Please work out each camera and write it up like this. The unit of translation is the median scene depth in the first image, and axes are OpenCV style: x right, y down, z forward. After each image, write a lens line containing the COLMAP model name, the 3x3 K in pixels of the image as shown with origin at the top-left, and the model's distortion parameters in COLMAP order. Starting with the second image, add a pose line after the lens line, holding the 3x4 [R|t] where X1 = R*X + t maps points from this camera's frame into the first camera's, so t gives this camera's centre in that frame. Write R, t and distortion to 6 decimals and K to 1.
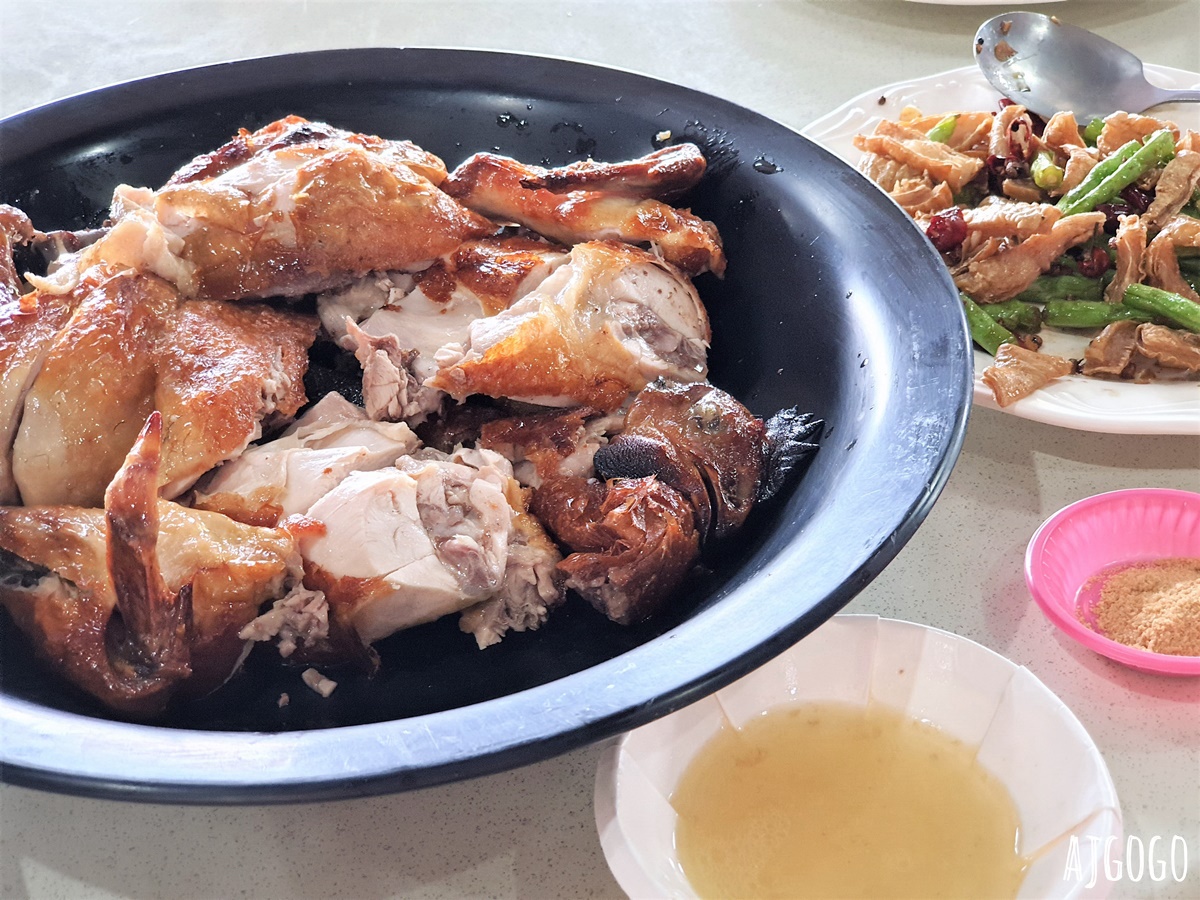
lens RADIAL K [[1794.0, 0, 600.0], [0, 1794.0, 450.0], [0, 0, 1]] dist [0.143039, -1.019122]
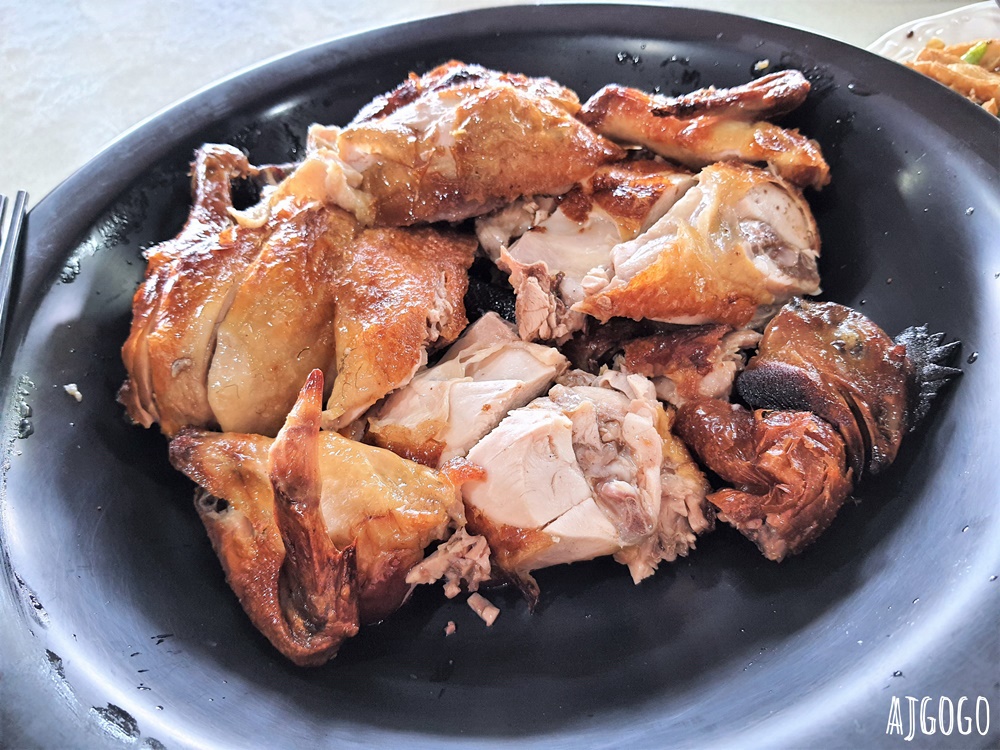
lens RADIAL K [[823.2, 0, 500.0], [0, 823.2, 375.0], [0, 0, 1]] dist [0.161576, -0.443709]
pose [[0.991070, 0.006232, -0.133197, -0.072897], [0.015772, 0.986417, 0.163503, -0.078884], [0.132406, -0.164144, 0.977510, 0.487617]]
